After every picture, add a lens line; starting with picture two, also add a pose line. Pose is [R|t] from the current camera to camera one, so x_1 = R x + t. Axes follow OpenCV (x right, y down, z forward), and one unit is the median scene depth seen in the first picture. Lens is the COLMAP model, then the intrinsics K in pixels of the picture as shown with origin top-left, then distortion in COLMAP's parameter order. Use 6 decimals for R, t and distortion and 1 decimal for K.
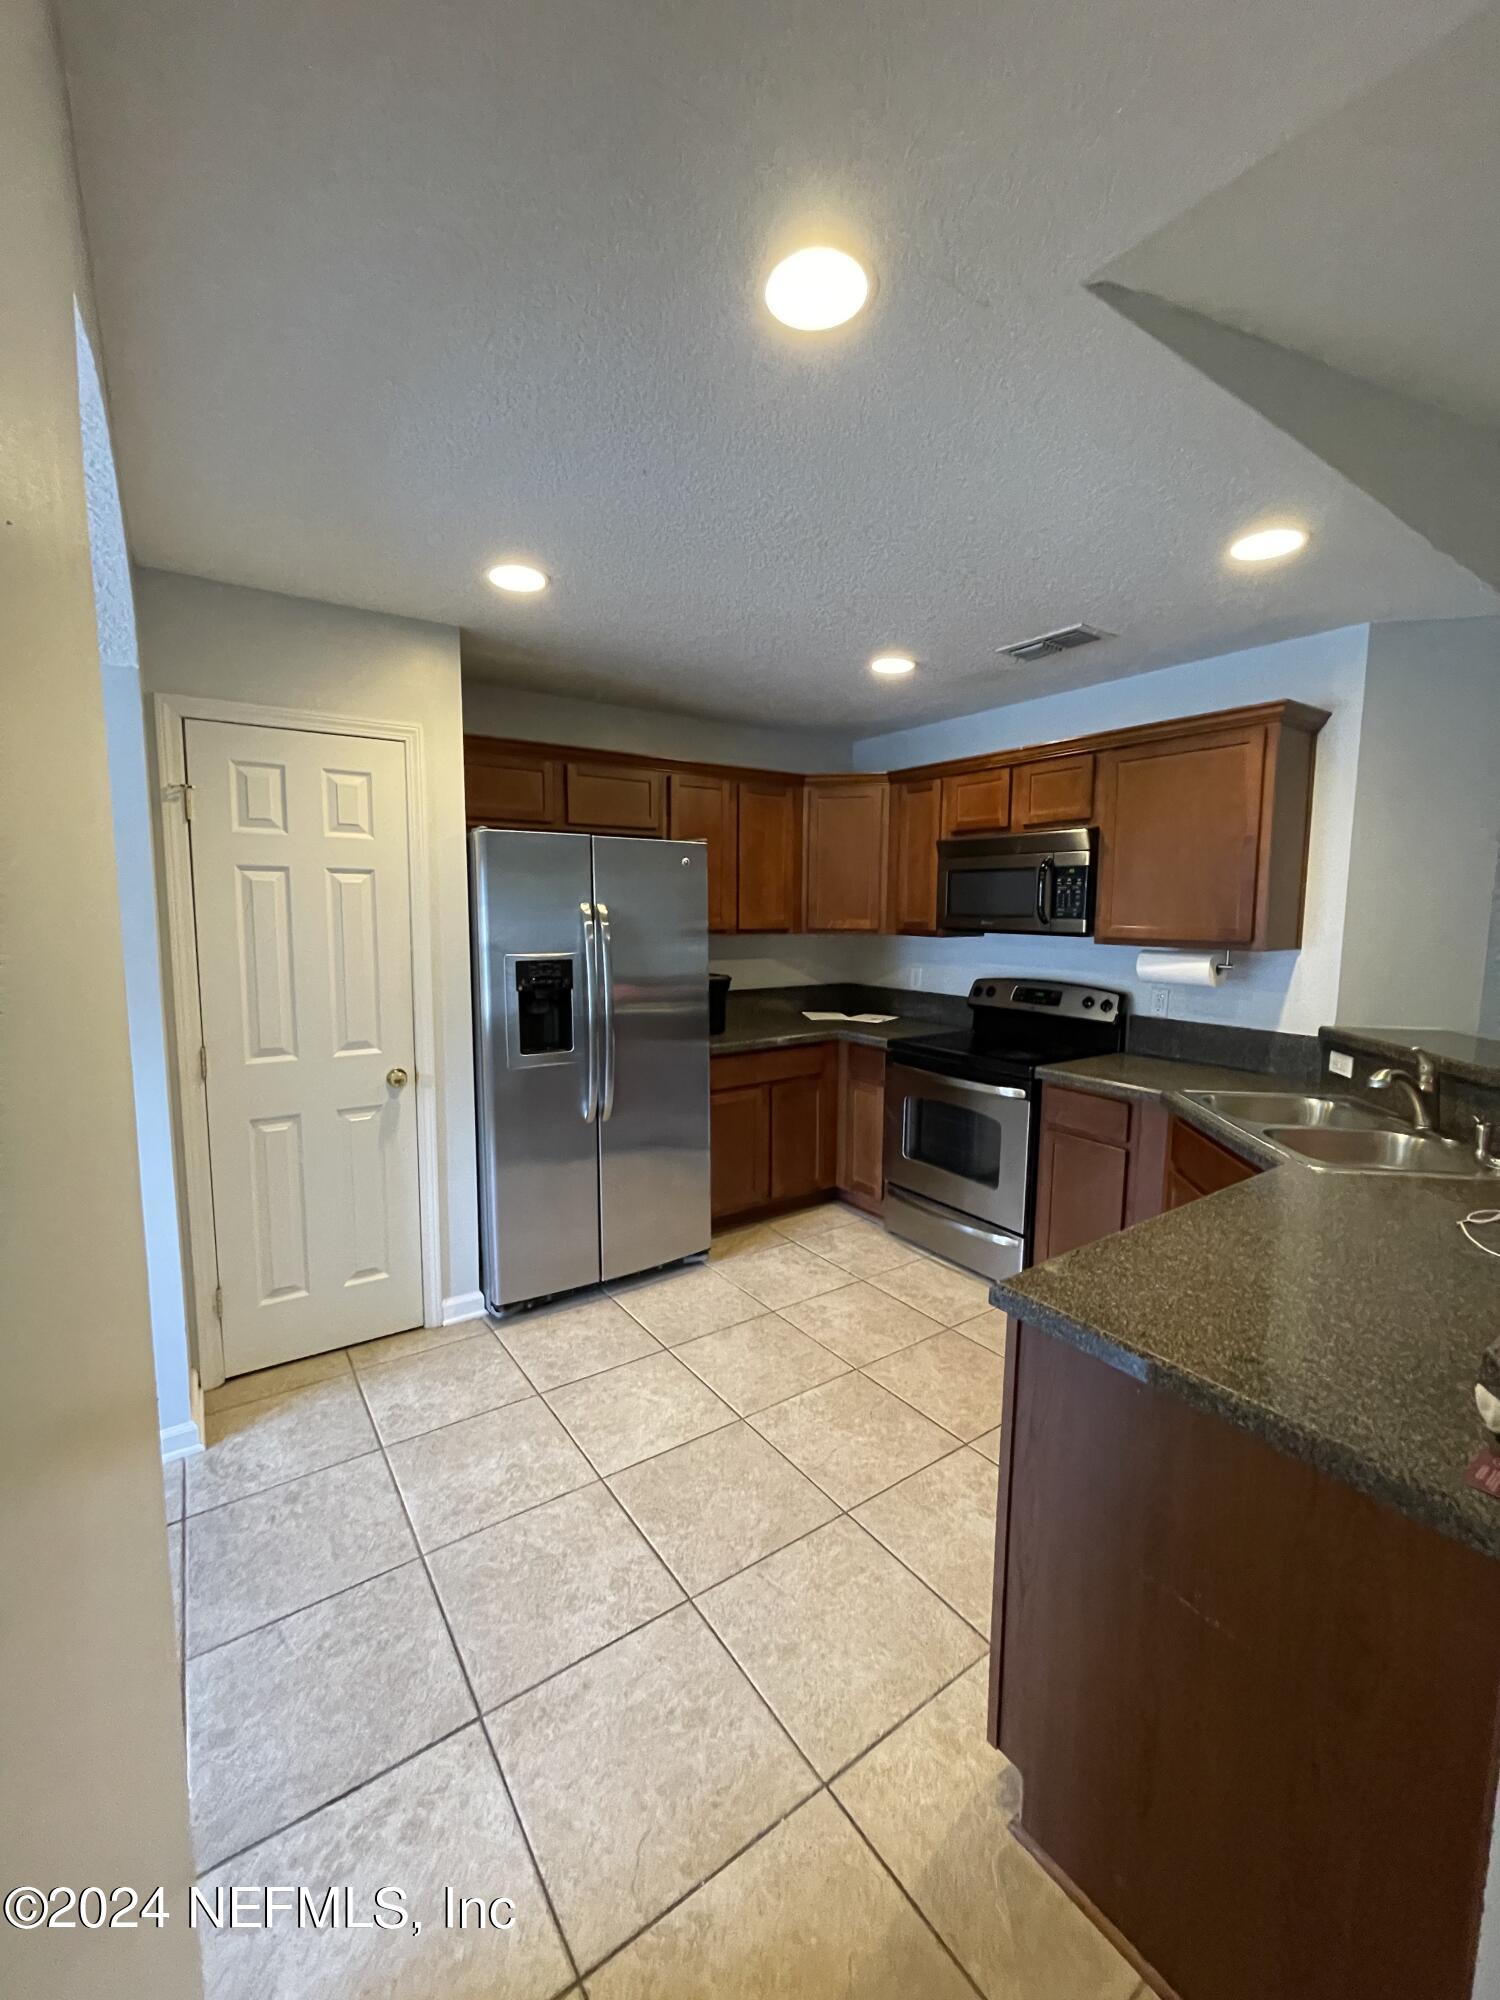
lens RADIAL K [[811.3, 0, 745.7], [0, 811.3, 995.0], [0, 0, 1]] dist [0.001376, 0.000011]
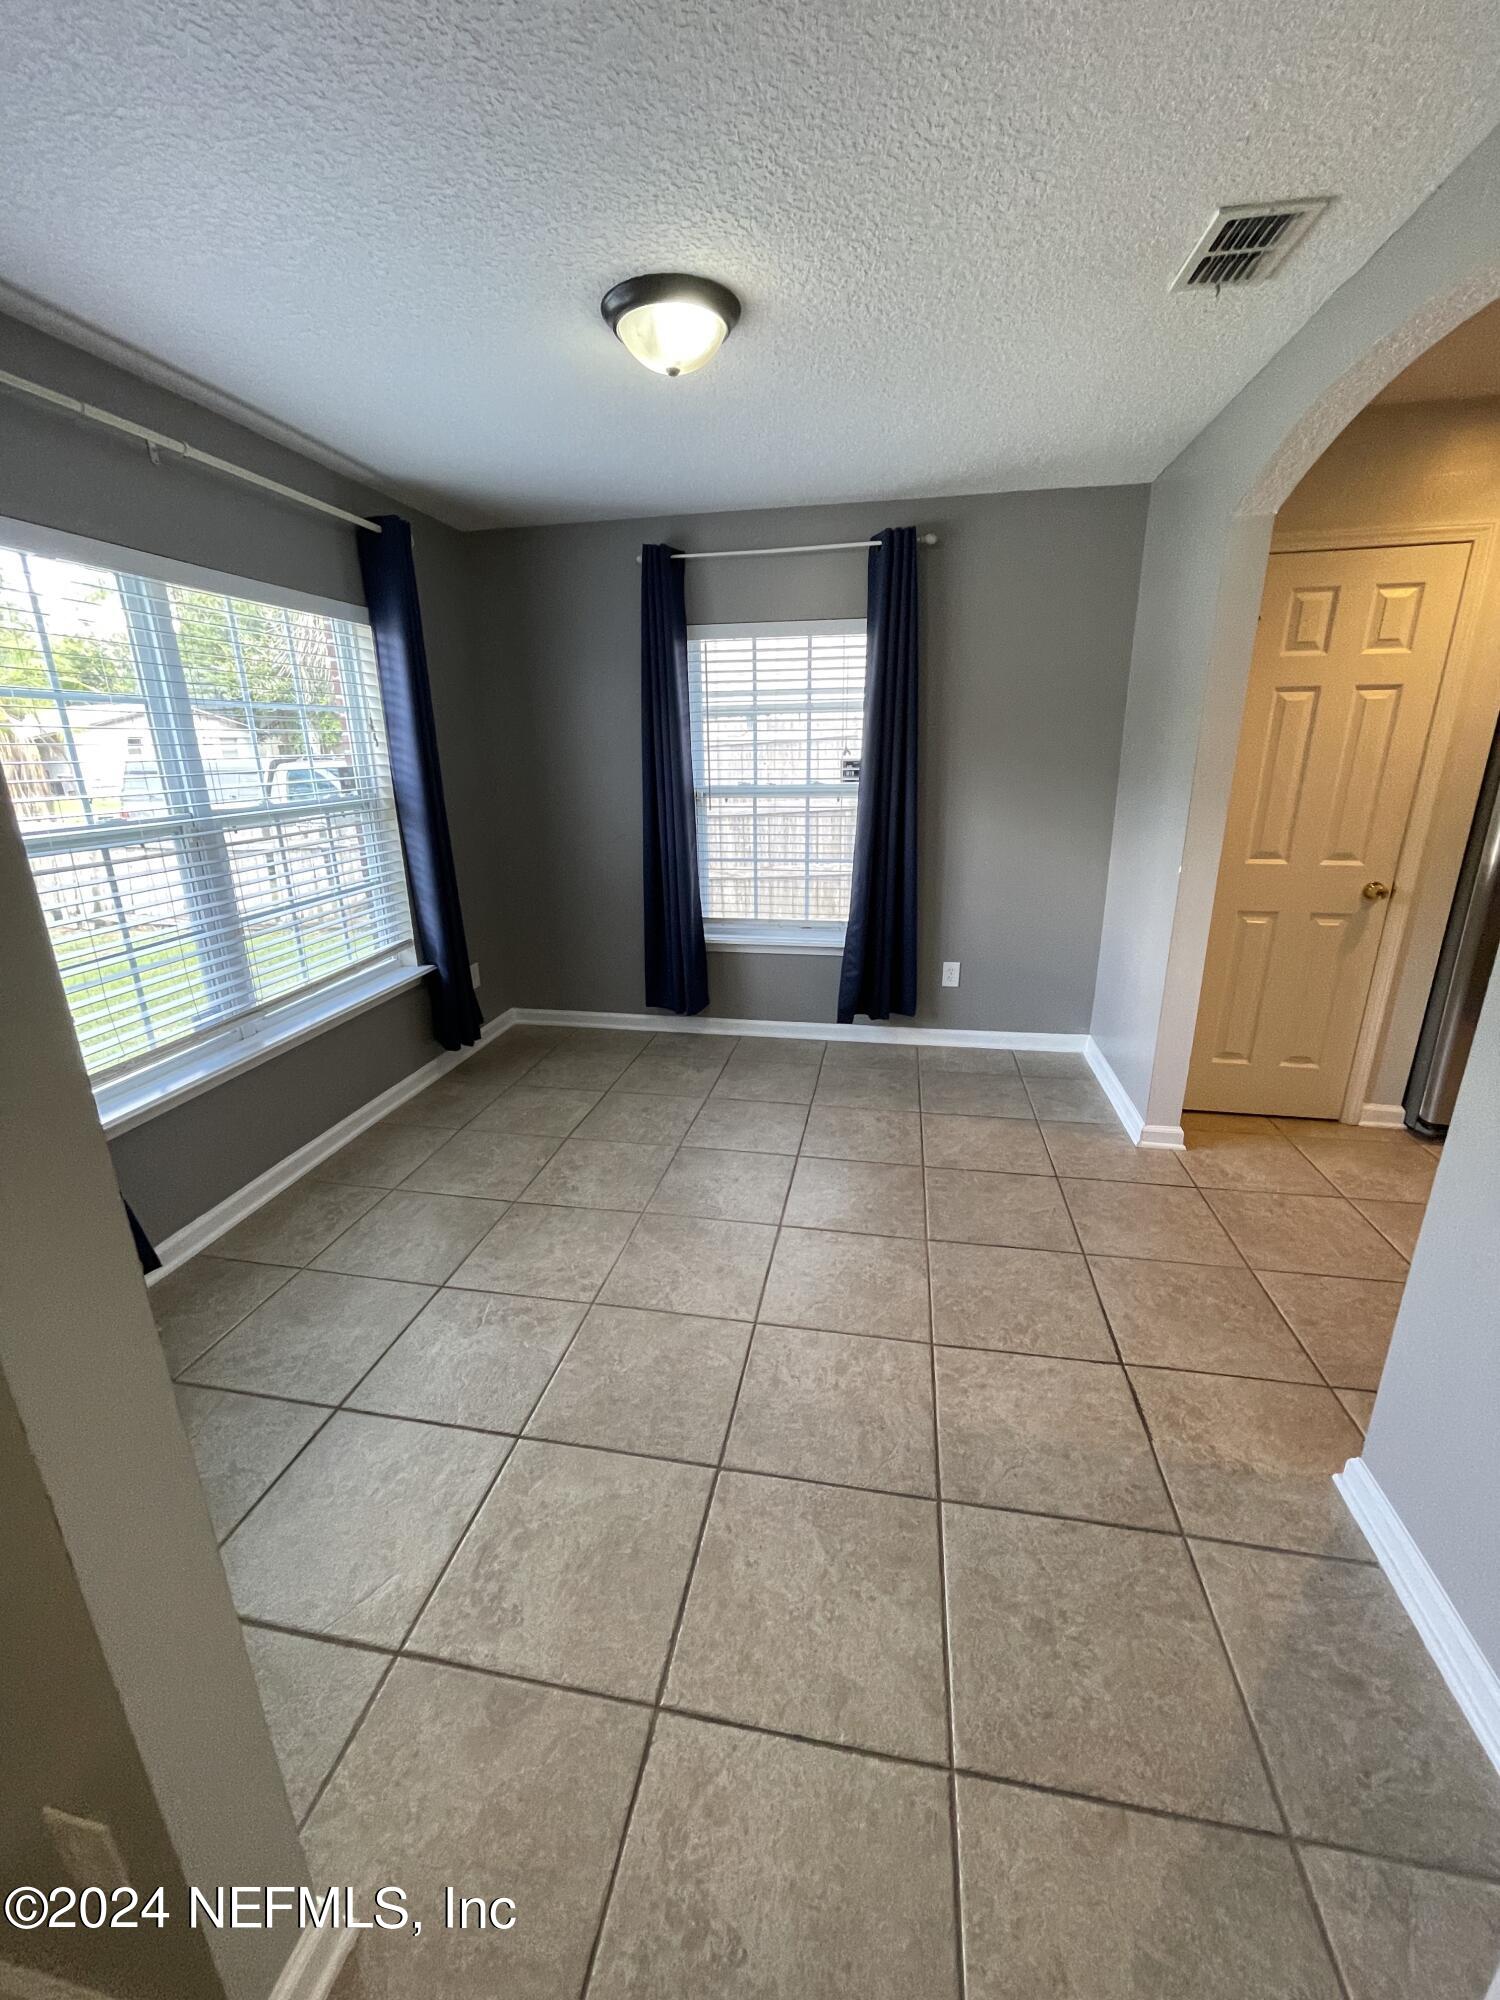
lens RADIAL K [[811.3, 0, 742.5], [0, 811.3, 996.9], [0, 0, 1]] dist [0.001376, 0.000011]
pose [[0.689014, 0.196995, -0.697462, -0.231930], [-0.050320, 0.973031, 0.225118, 0.039473], [0.722999, -0.120013, 0.680345, -0.336151]]
